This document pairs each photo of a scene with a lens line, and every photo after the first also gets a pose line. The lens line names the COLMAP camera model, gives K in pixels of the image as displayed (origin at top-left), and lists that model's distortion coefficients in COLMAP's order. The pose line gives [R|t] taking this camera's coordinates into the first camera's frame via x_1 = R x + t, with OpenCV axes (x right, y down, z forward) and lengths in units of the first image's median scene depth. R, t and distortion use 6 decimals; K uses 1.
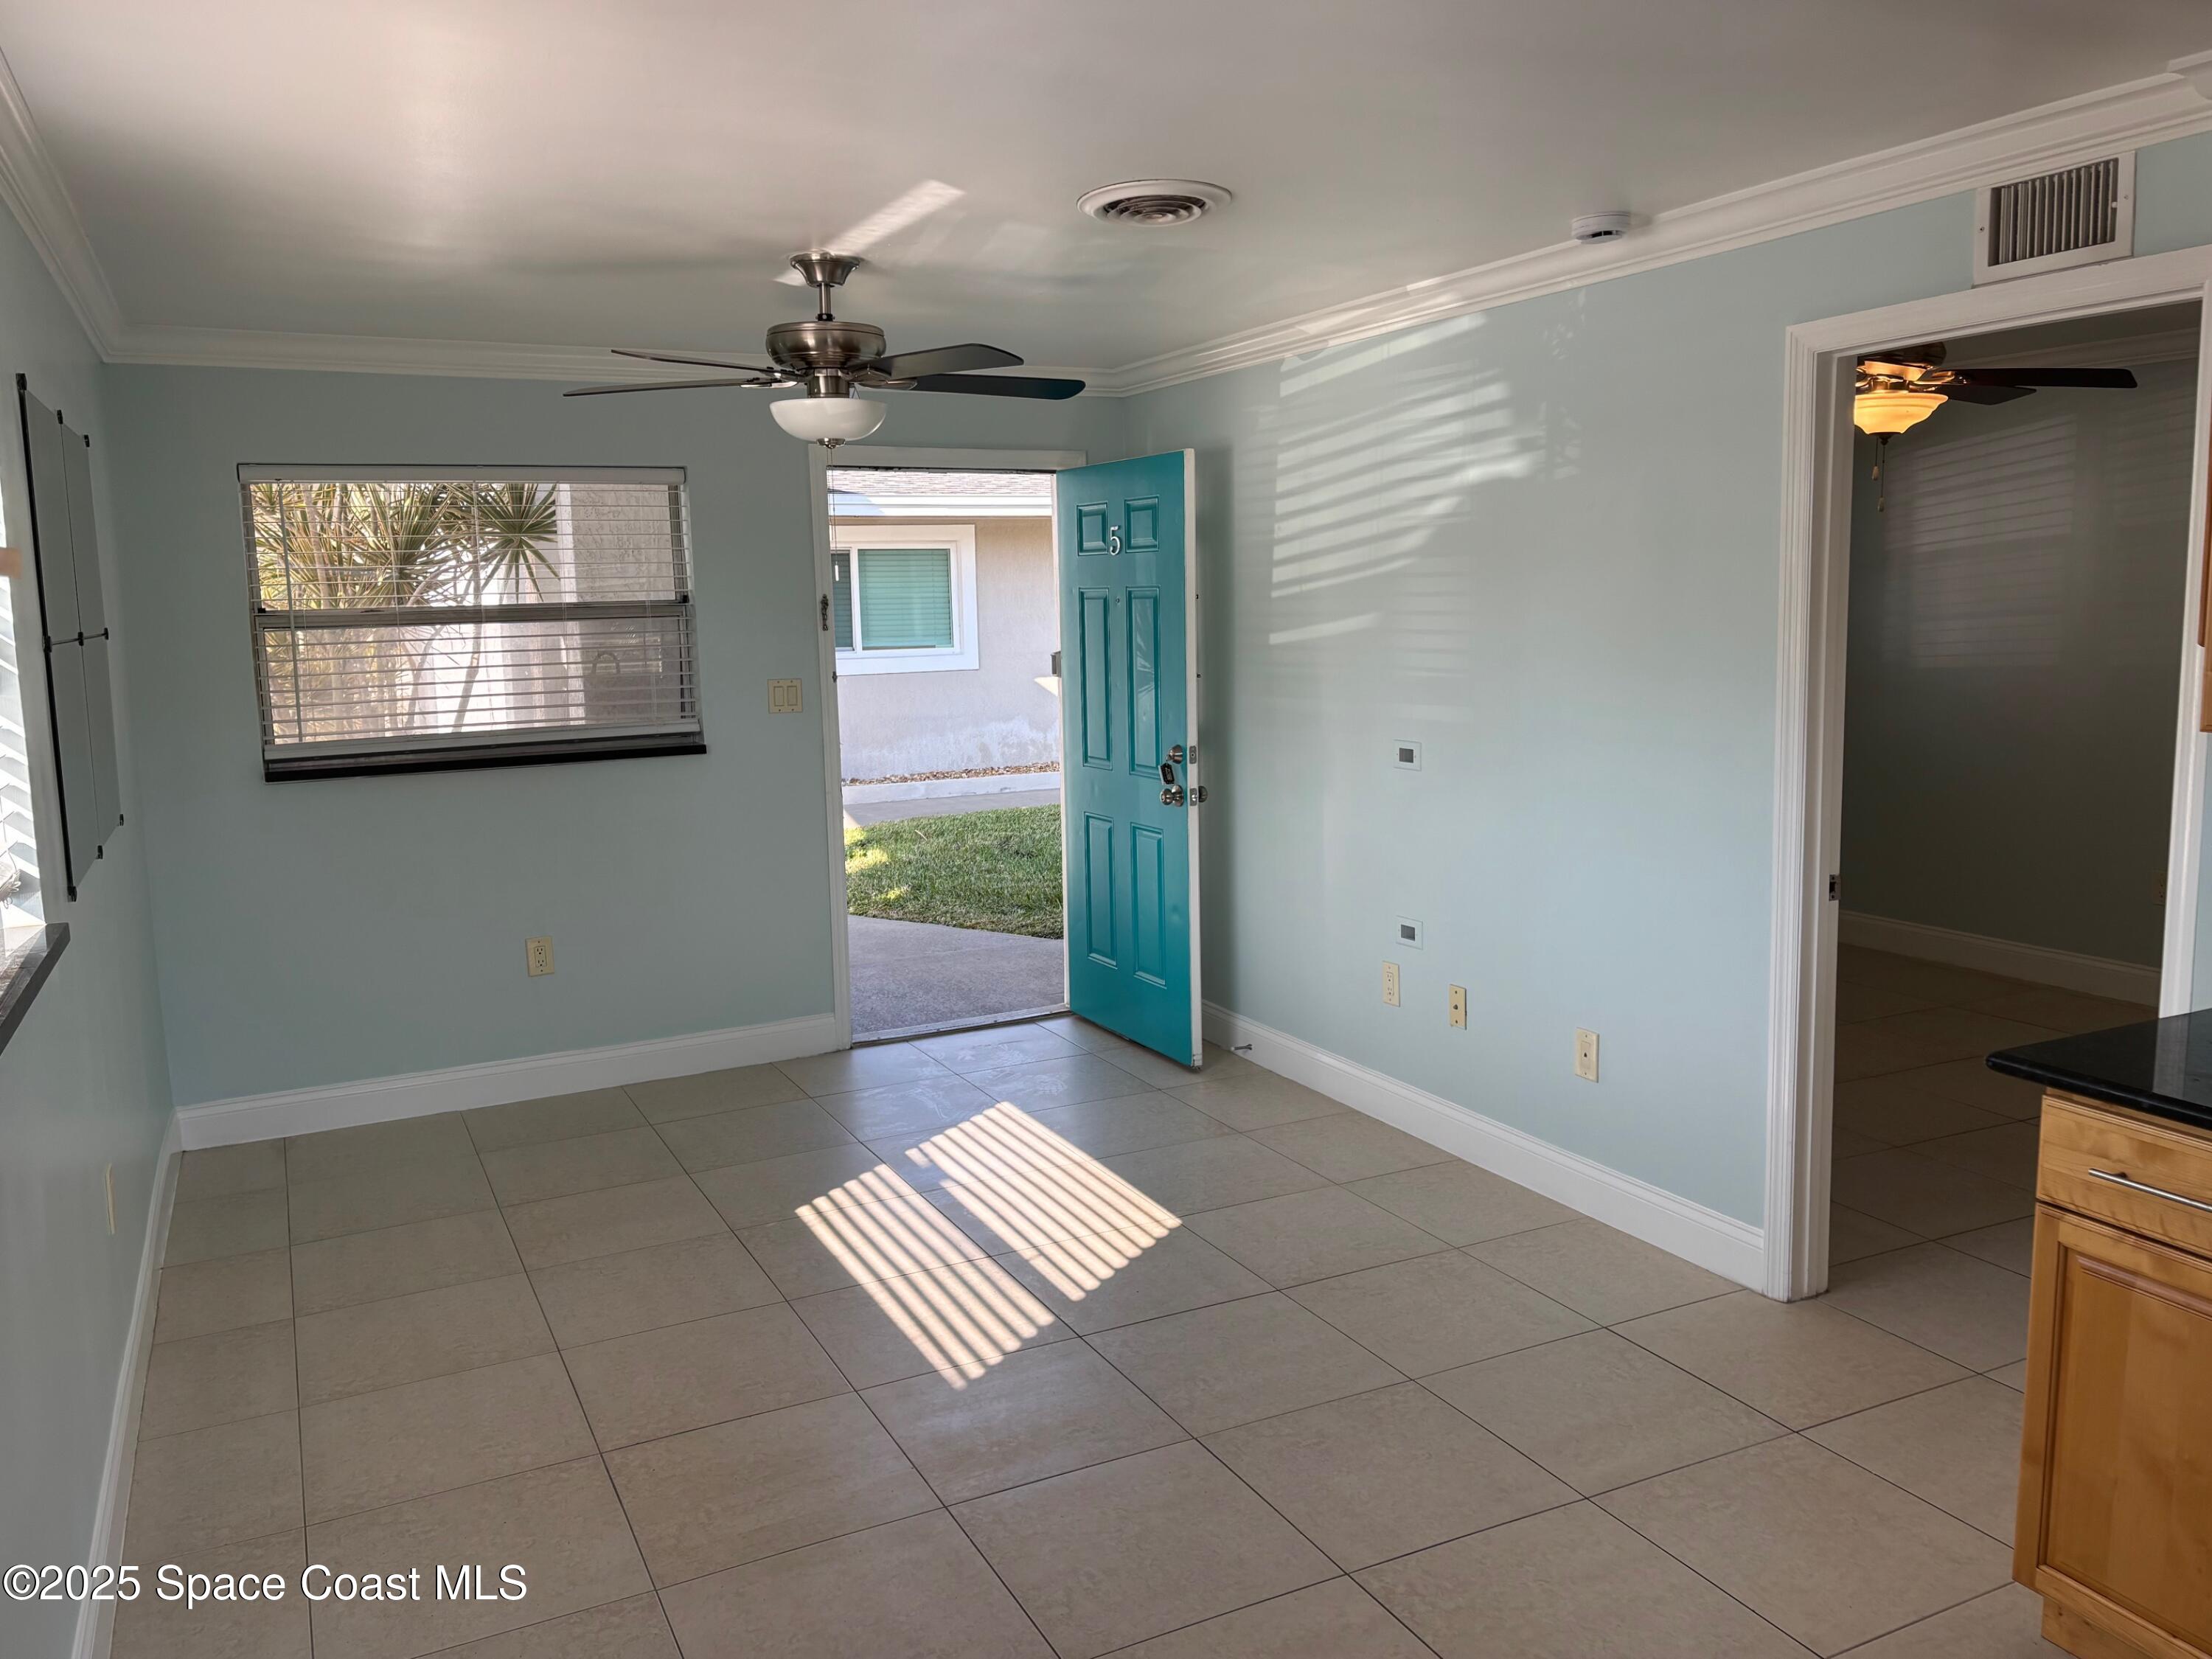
lens RADIAL K [[1689.7, 0, 1106.0], [0, 1689.7, 829.5], [0, 0, 1]] dist [0.011504, 0.001485]
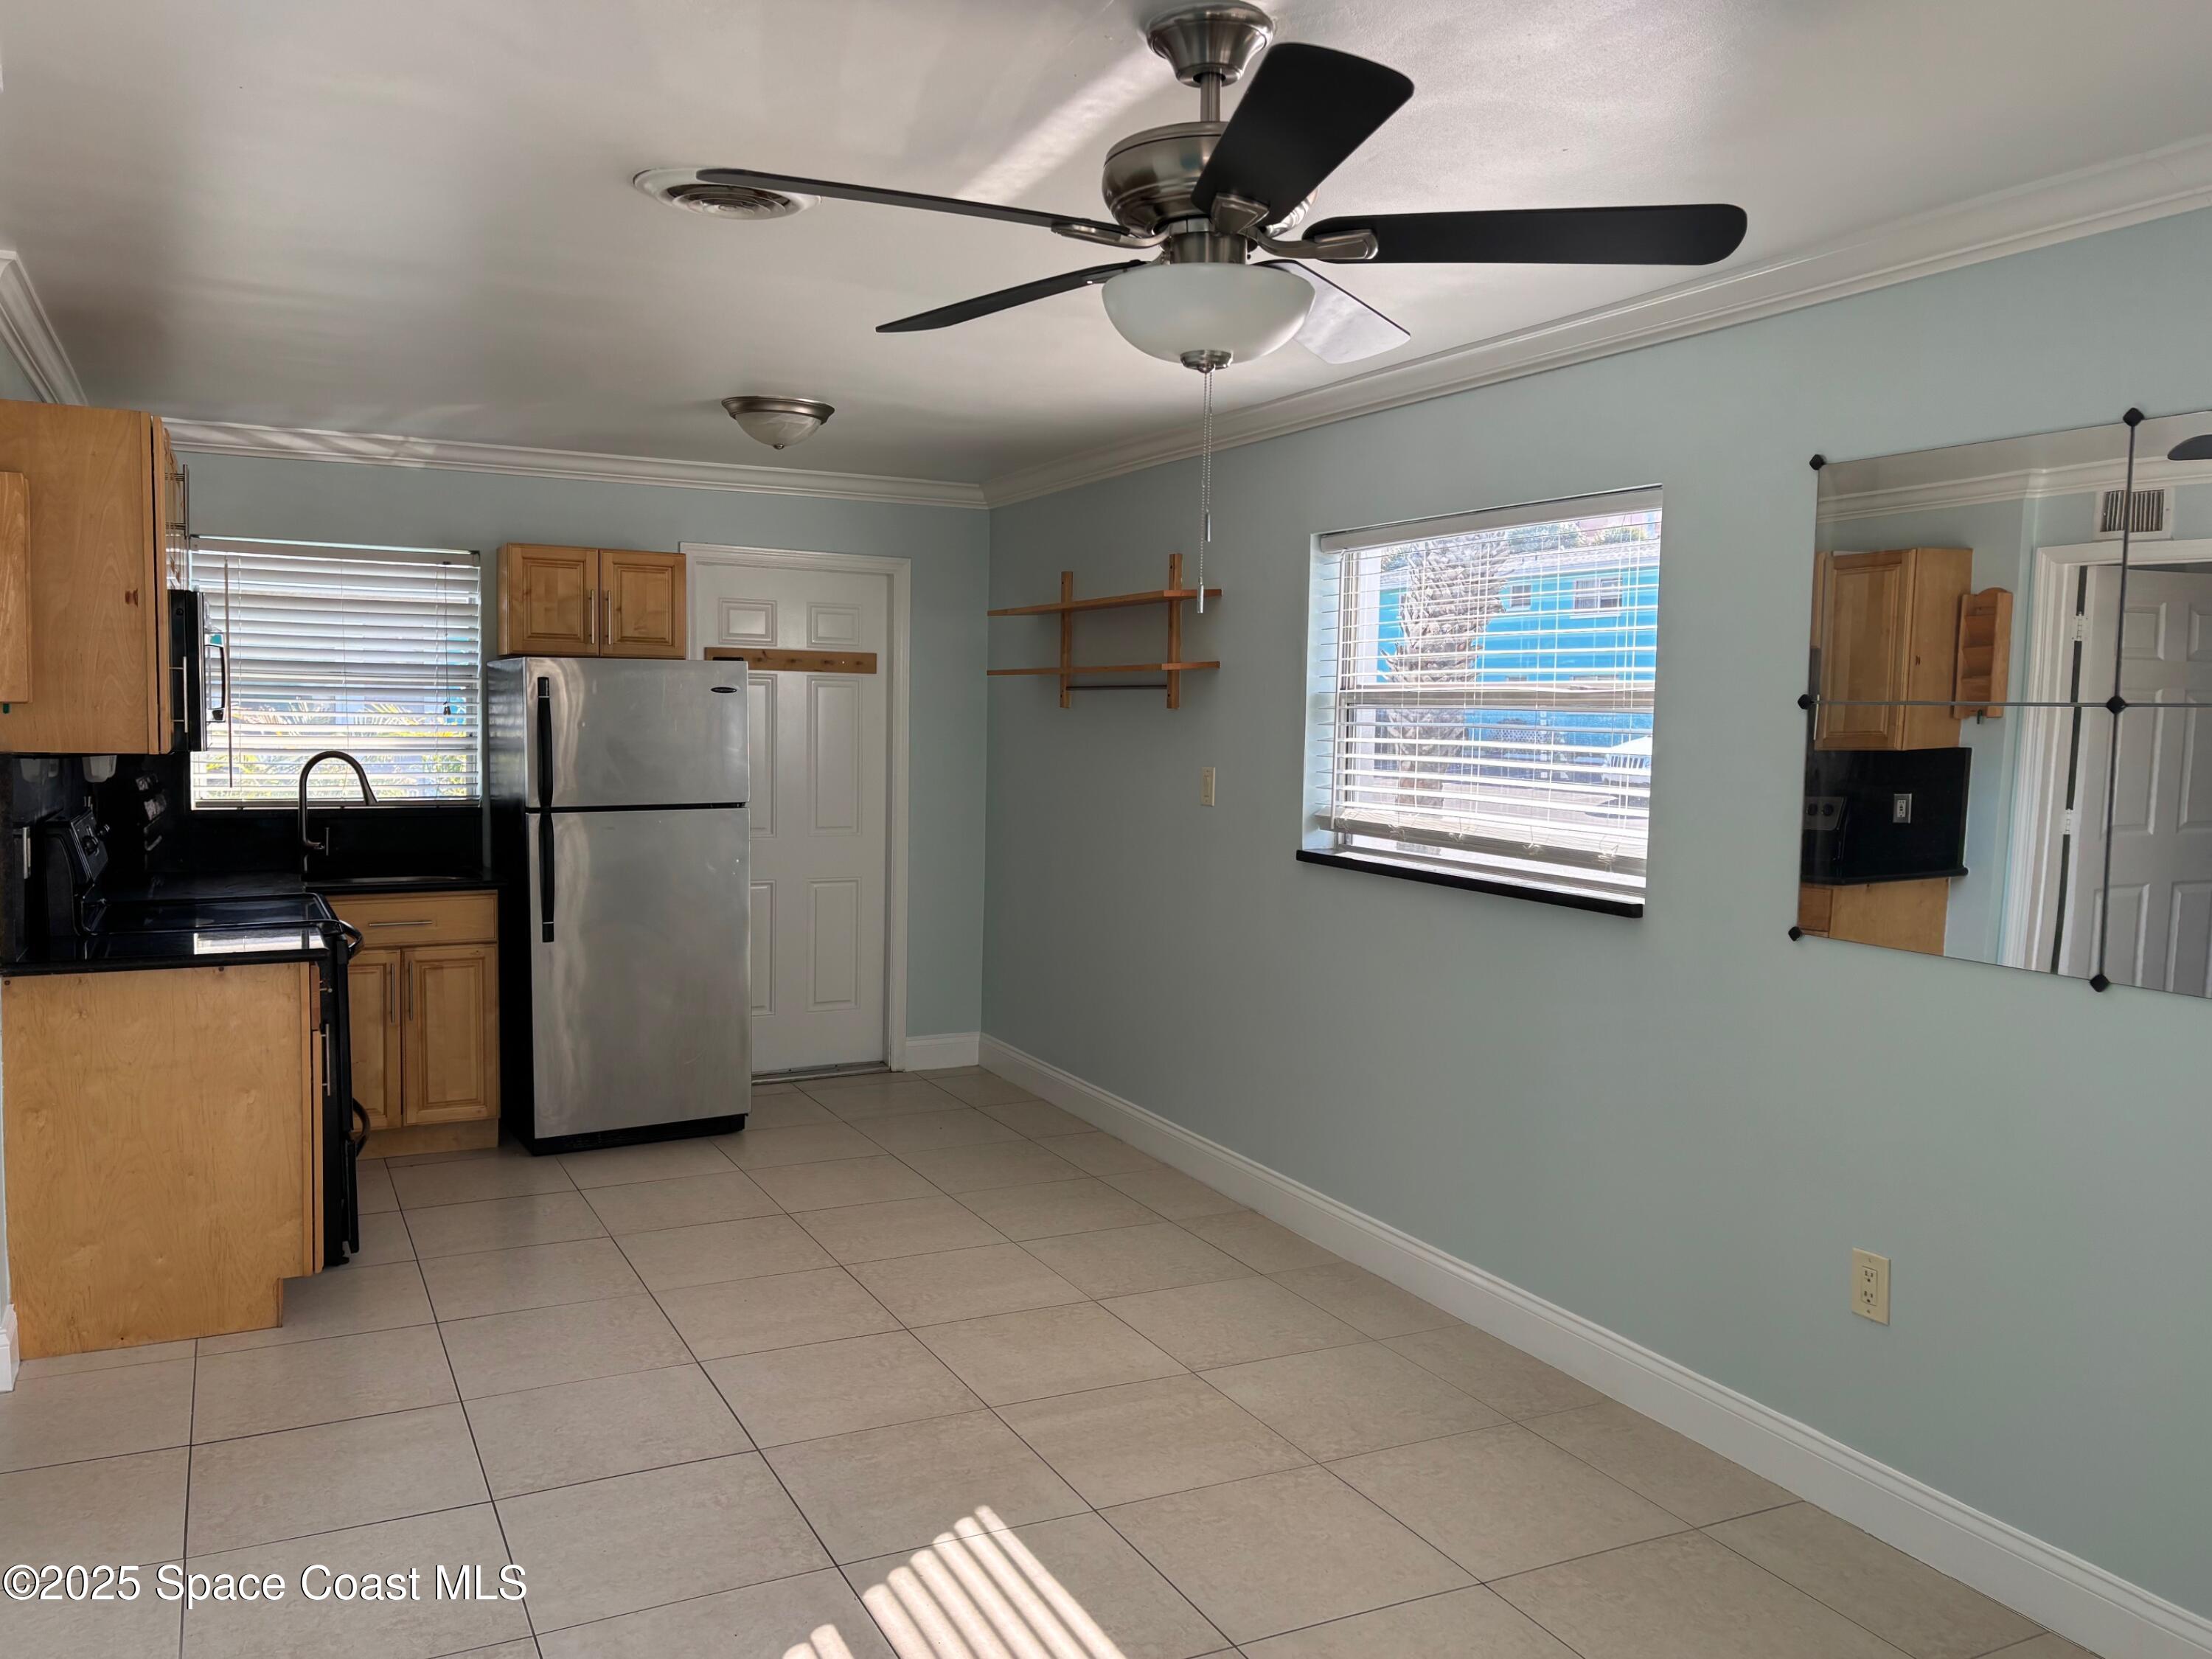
lens RADIAL K [[1689.7, 0, 1106.0], [0, 1689.7, 829.5], [0, 0, 1]] dist [0.011504, 0.001485]
pose [[-0.999937, 0.005030, -0.009999, -0.132582], [0.002786, 0.977063, 0.212933, -0.207742], [0.010840, 0.212892, -0.977016, 1.649494]]
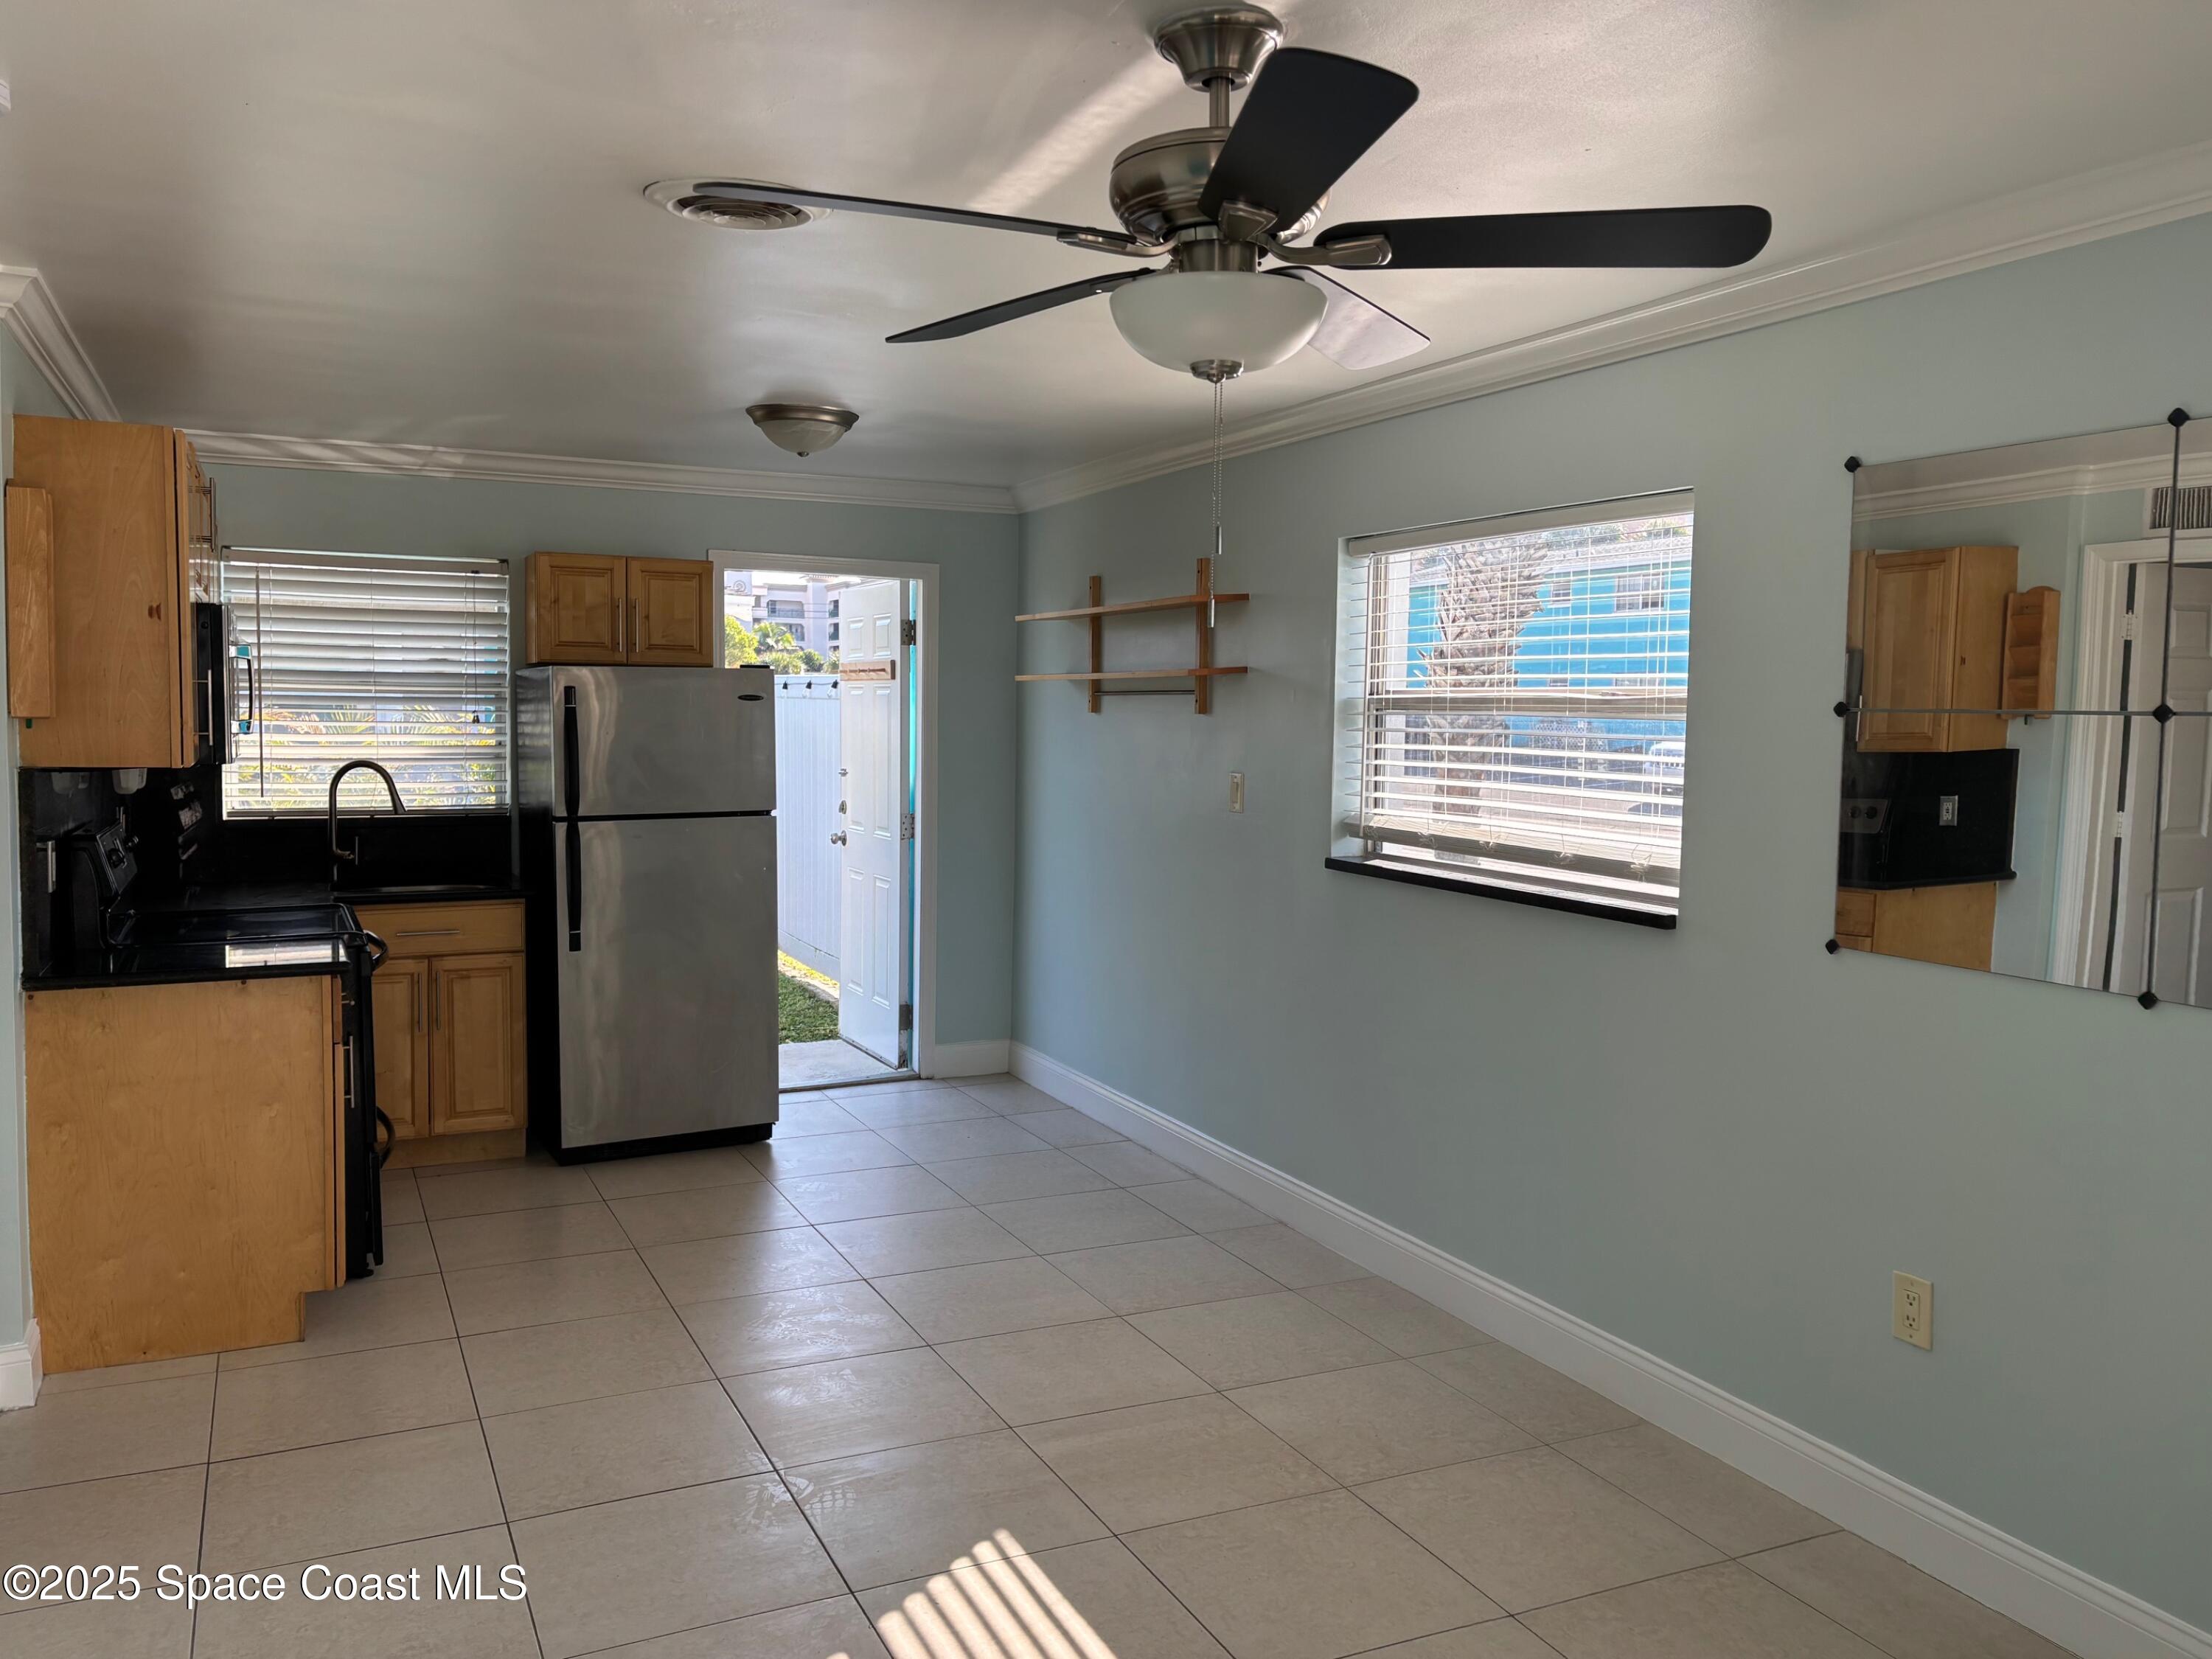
lens RADIAL K [[1692.1, 0, 1105.1], [0, 1692.1, 817.9], [0, 0, 1]] dist [0.012541, 0.000809]
pose [[-0.999880, 0.007986, 0.013287, -0.142168], [0.010553, 0.978482, 0.206063, -0.211512], [-0.011355, 0.206179, -0.978448, 1.638011]]
